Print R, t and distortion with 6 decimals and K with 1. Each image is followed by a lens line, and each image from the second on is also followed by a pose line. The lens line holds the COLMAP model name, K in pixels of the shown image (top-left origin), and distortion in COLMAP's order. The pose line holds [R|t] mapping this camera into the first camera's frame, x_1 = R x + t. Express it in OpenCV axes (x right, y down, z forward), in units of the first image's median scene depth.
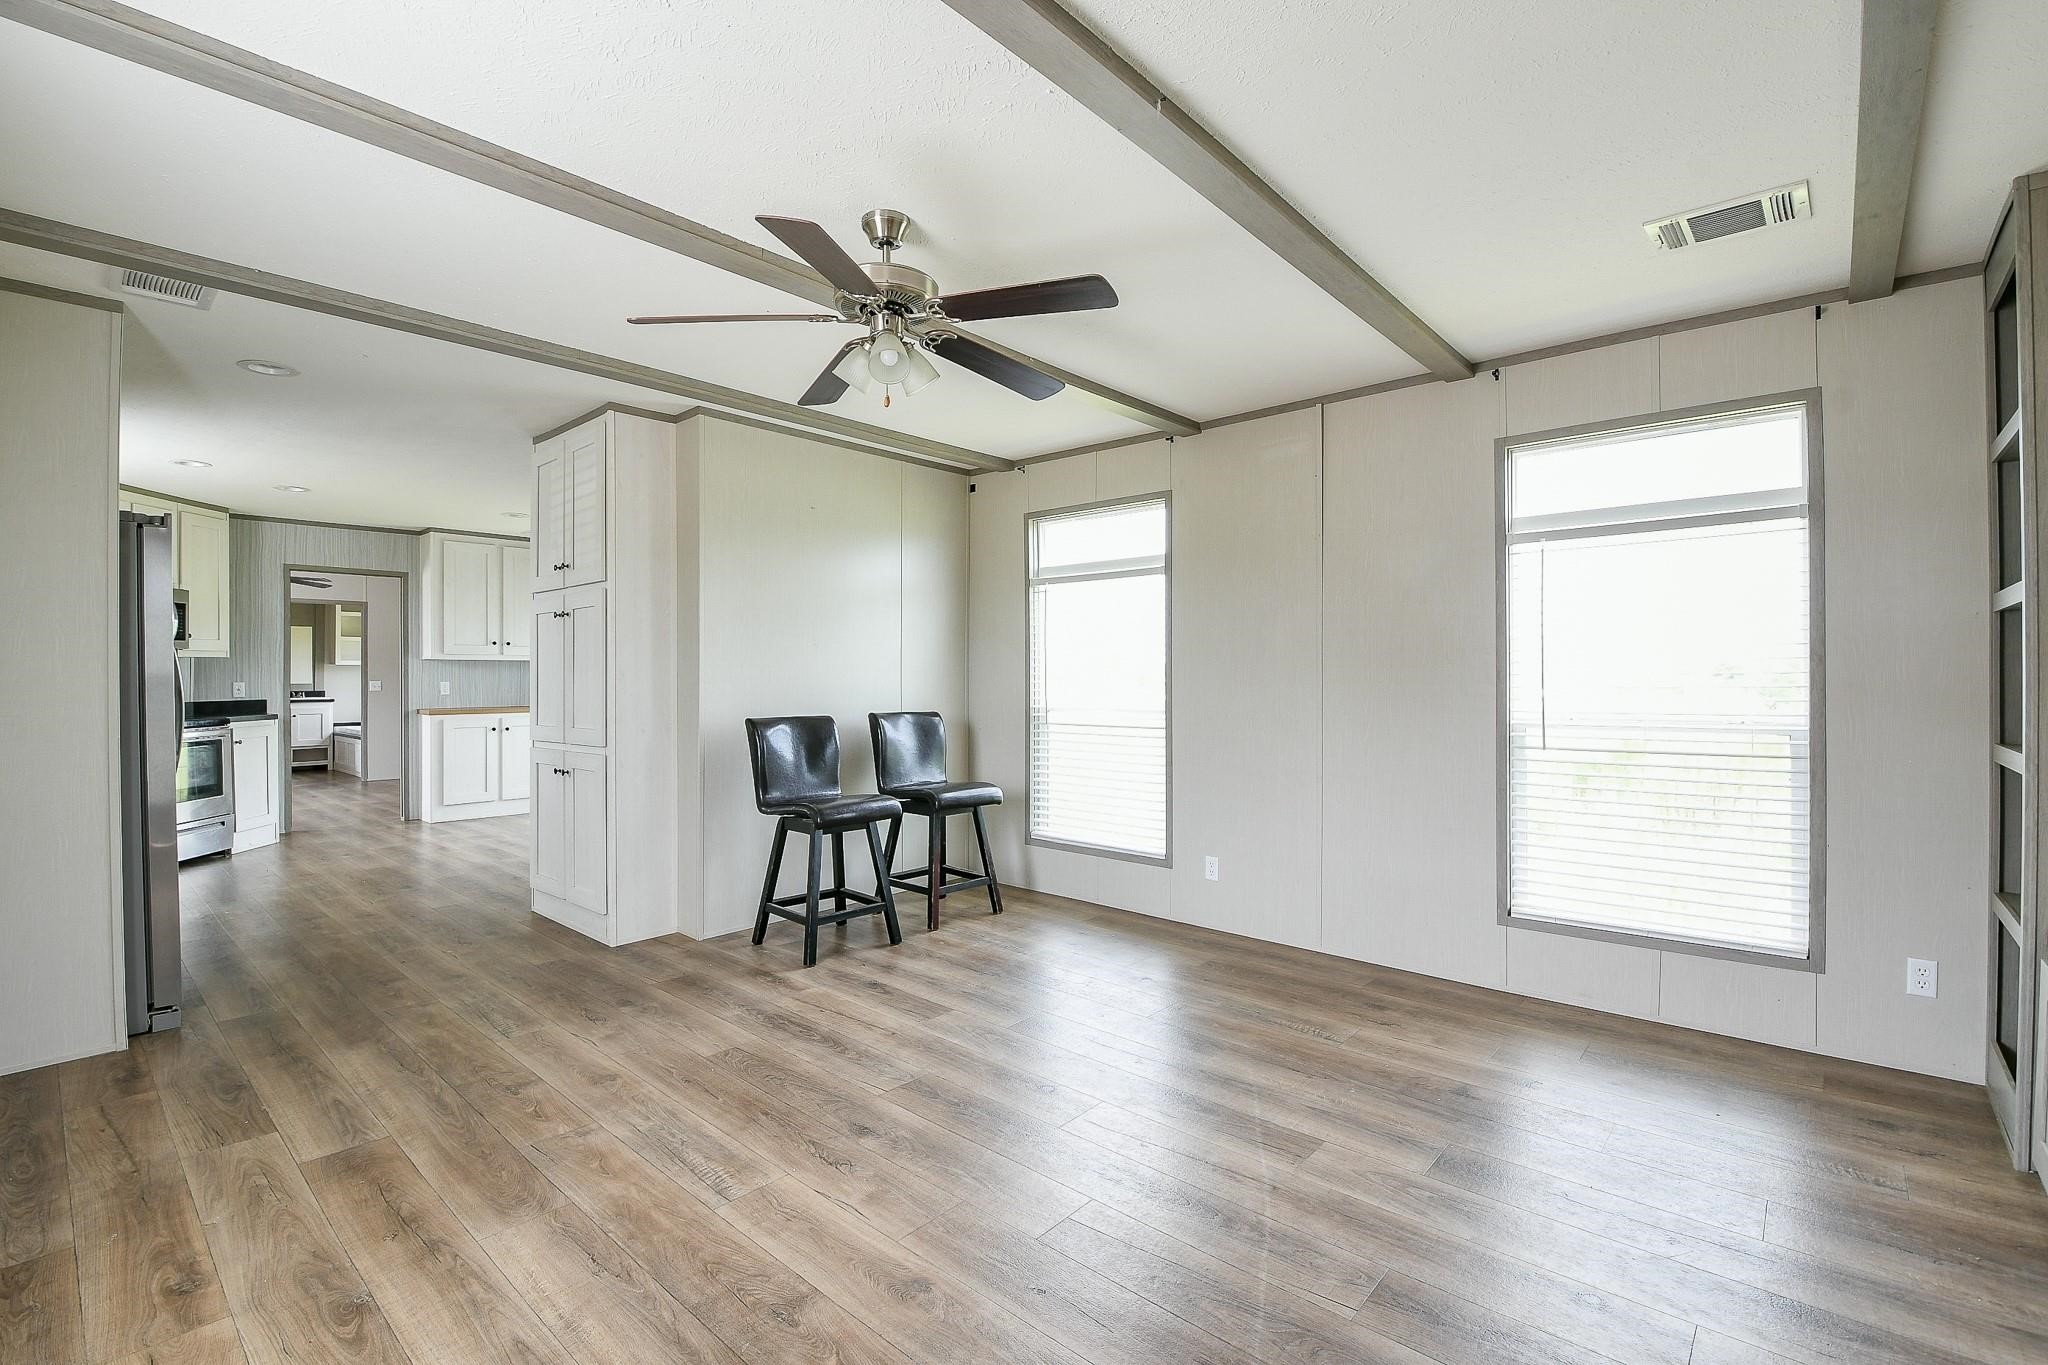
lens RADIAL K [[912.4, 0, 996.5], [0, 912.4, 633.0], [0, 0, 1]] dist [0.010908, -0.014316]
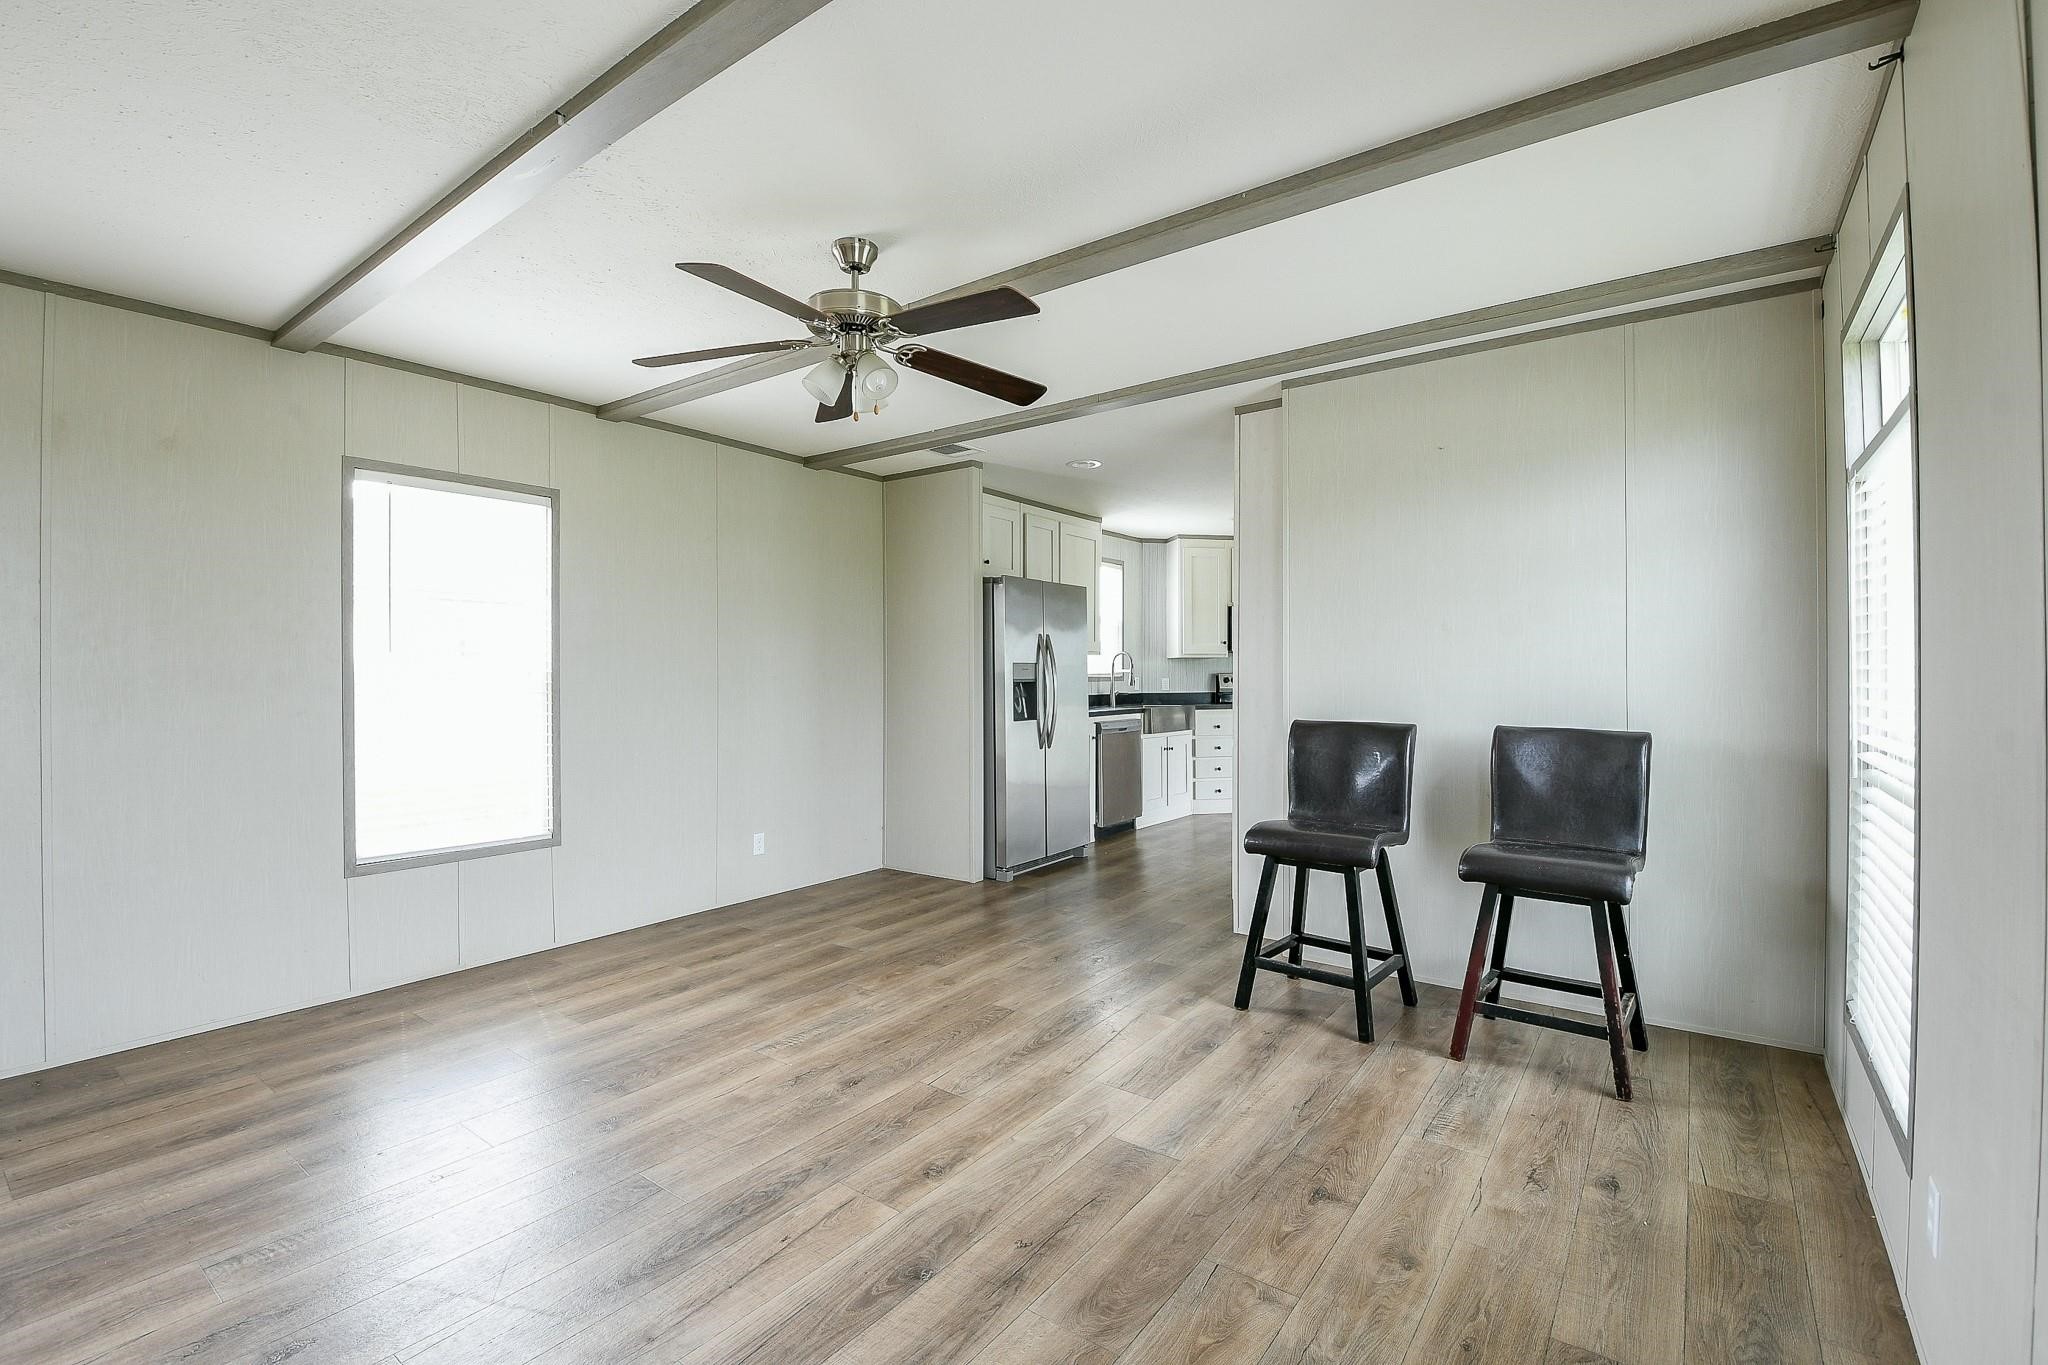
lens RADIAL K [[912.4, 0, 999.8], [0, 912.4, 683.3], [0, 0, 1]] dist [0.010908, -0.014316]
pose [[0.090305, 0.018383, -0.995745, 0.770511], [0.049880, 0.998491, 0.022957, 0.034686], [0.994664, -0.051741, 0.089251, 0.881319]]
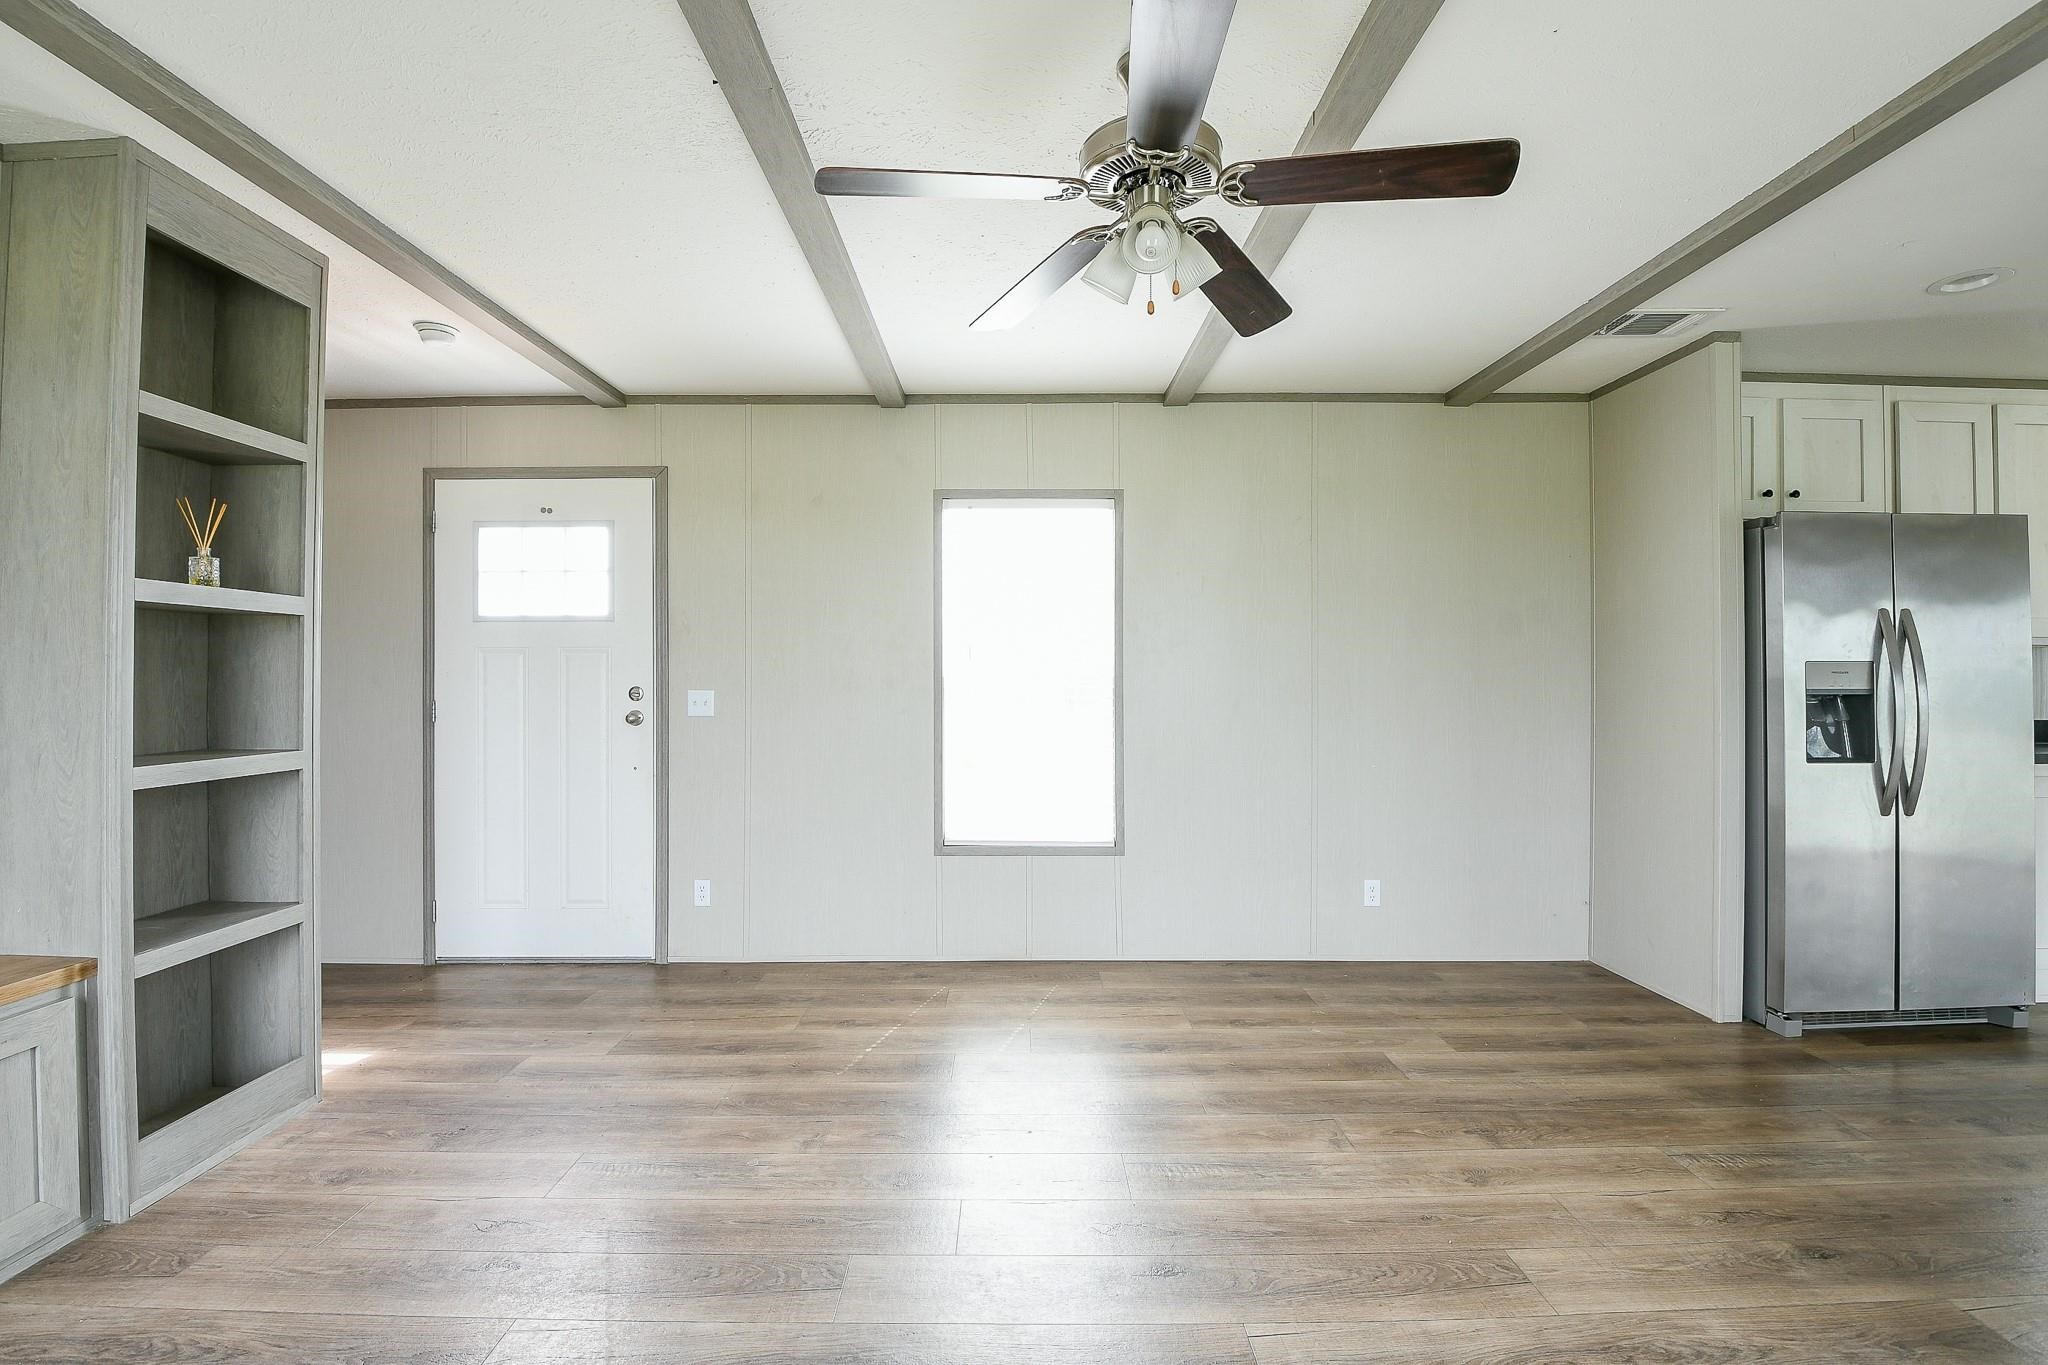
lens RADIAL K [[912.4, 0, 1022.4], [0, 912.4, 642.9], [0, 0, 1]] dist [0.010908, -0.014316]
pose [[-0.733428, -0.021634, -0.679422, 0.372854], [0.036946, 0.996747, -0.071622, 0.057894], [0.678762, -0.077632, -0.730243, 1.212281]]
